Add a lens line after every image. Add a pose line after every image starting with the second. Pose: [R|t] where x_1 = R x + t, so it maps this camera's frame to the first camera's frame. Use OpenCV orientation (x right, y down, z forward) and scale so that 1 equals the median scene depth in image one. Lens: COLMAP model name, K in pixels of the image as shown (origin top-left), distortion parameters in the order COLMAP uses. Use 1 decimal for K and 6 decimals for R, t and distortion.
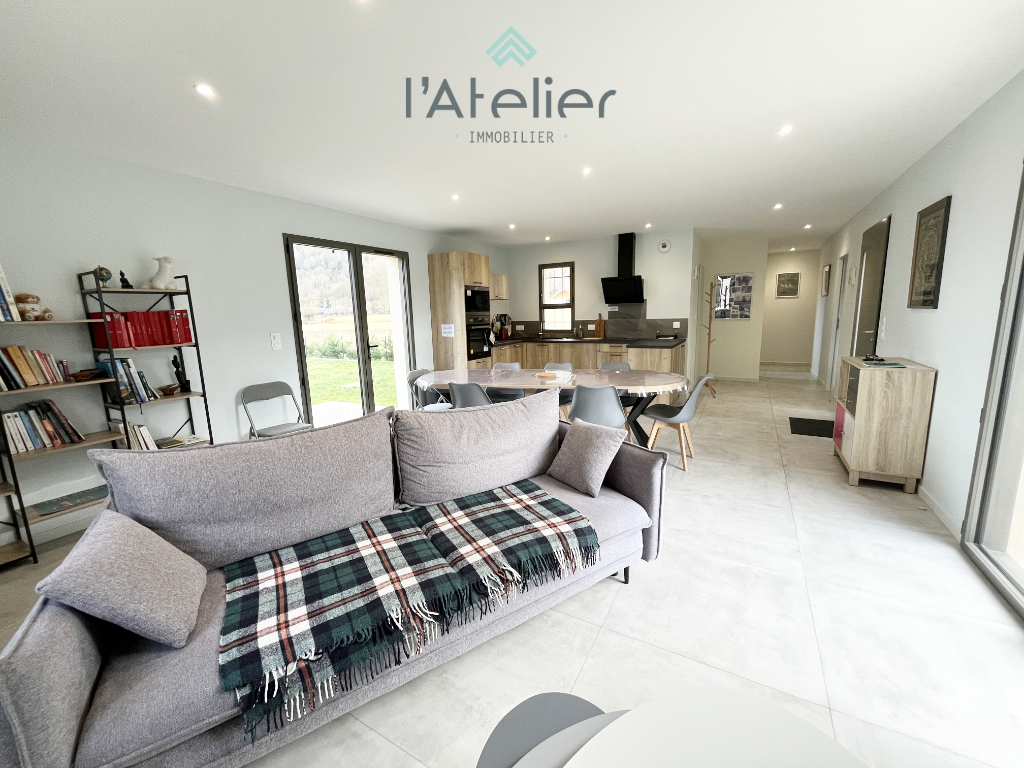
lens RADIAL K [[413.0, 0, 514.0], [0, 413.0, 382.3], [0, 0, 1]] dist [0.000230, -0.000198]
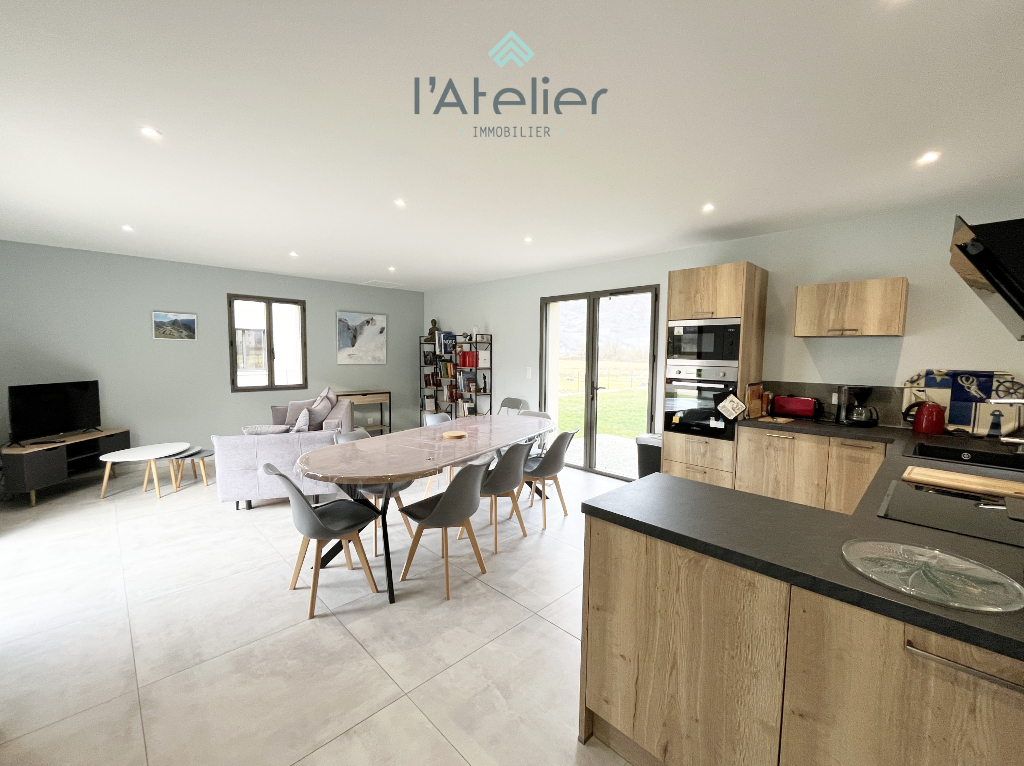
lens RADIAL K [[421.3, 0, 509.2], [0, 421.3, 387.0], [0, 0, 1]] dist [-0.000419, -0.000458]
pose [[-0.274767, 0.102864, -0.955993, 0.530522], [-0.164336, 0.974607, 0.152099, -0.160755], [0.947363, 0.198896, -0.250886, 0.801814]]
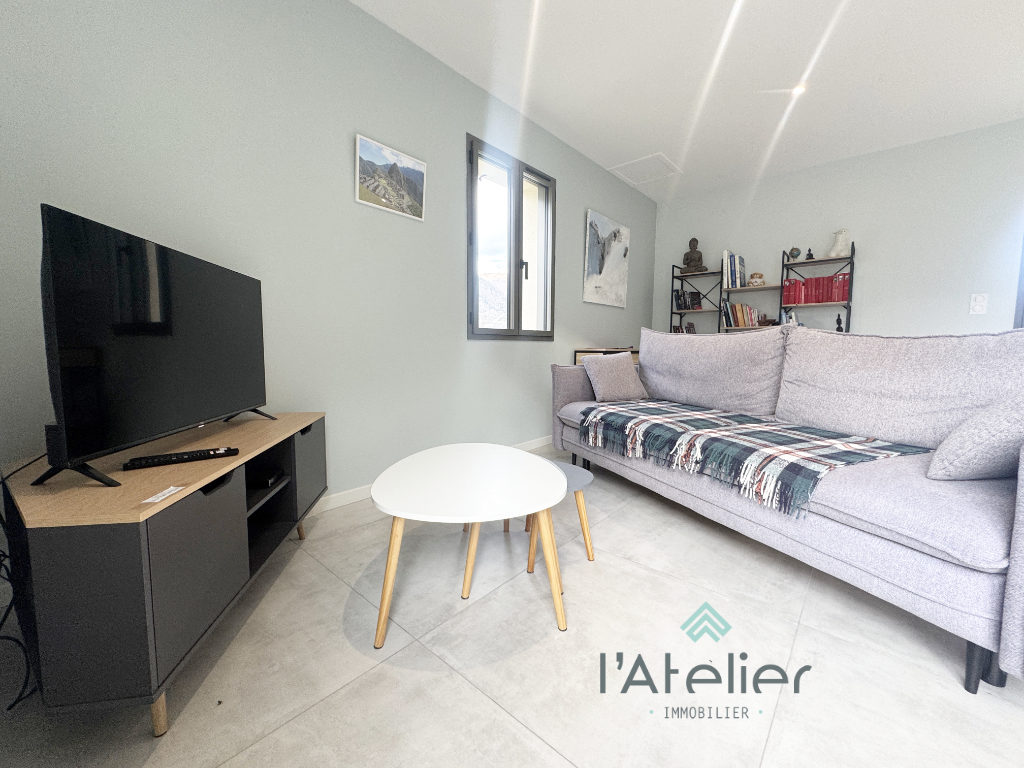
lens RADIAL K [[407.8, 0, 510.9], [0, 407.8, 381.4], [0, 0, 1]] dist [-0.000474, -0.000034]
pose [[-0.205475, 0.114628, -0.971926, 0.258650], [-0.161373, 0.975554, 0.149172, 0.051597], [0.965266, 0.187494, -0.181954, 0.163360]]
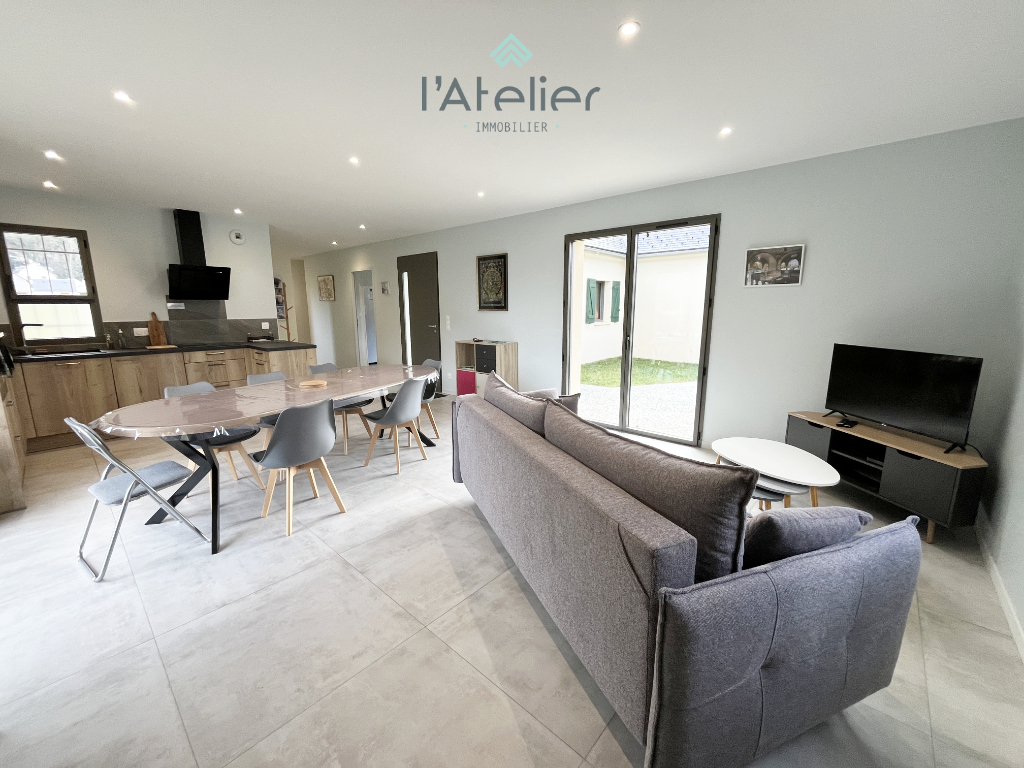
lens RADIAL K [[413.0, 0, 514.0], [0, 413.0, 382.3], [0, 0, 1]] dist [0.000230, -0.000198]
pose [[0.210002, -0.147375, 0.966530, -0.394281], [0.160044, 0.980421, 0.114720, -0.030583], [-0.964513, 0.130596, 0.229476, 0.258629]]
